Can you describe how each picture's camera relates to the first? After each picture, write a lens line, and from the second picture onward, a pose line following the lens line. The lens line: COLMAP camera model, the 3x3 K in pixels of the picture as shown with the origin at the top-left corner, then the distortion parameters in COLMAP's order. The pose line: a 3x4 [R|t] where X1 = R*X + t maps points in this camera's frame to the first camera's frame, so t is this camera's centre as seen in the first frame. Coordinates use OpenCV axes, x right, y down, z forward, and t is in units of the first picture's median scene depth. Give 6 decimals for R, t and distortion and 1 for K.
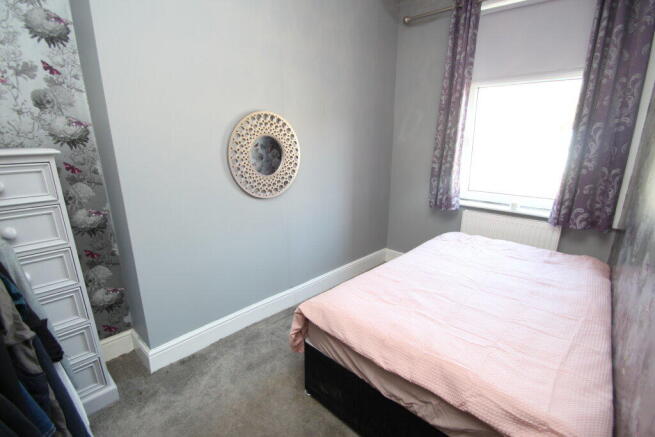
lens RADIAL K [[311.5, 0, 330.8], [0, 311.5, 217.8], [0, 0, 1]] dist [0.000612, 0.000078]
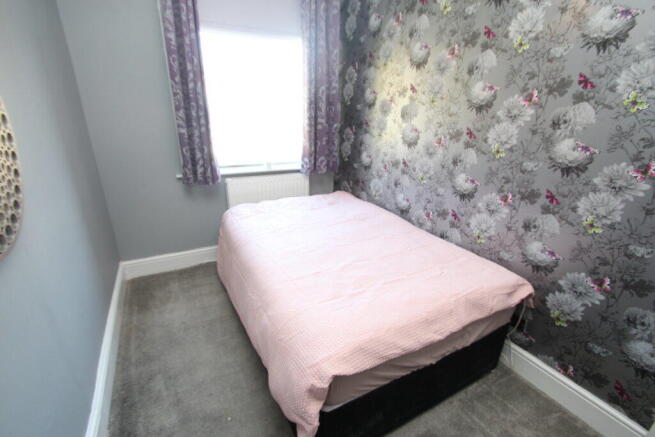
lens RADIAL K [[311.5, 0, 330.1], [0, 311.5, 221.0], [0, 0, 1]] dist [0.000612, 0.000078]
pose [[0.300296, -0.334363, 0.893322, -0.376431], [0.197539, 0.938043, 0.284698, -0.127289], [-0.933167, 0.090972, 0.347740, 0.496561]]
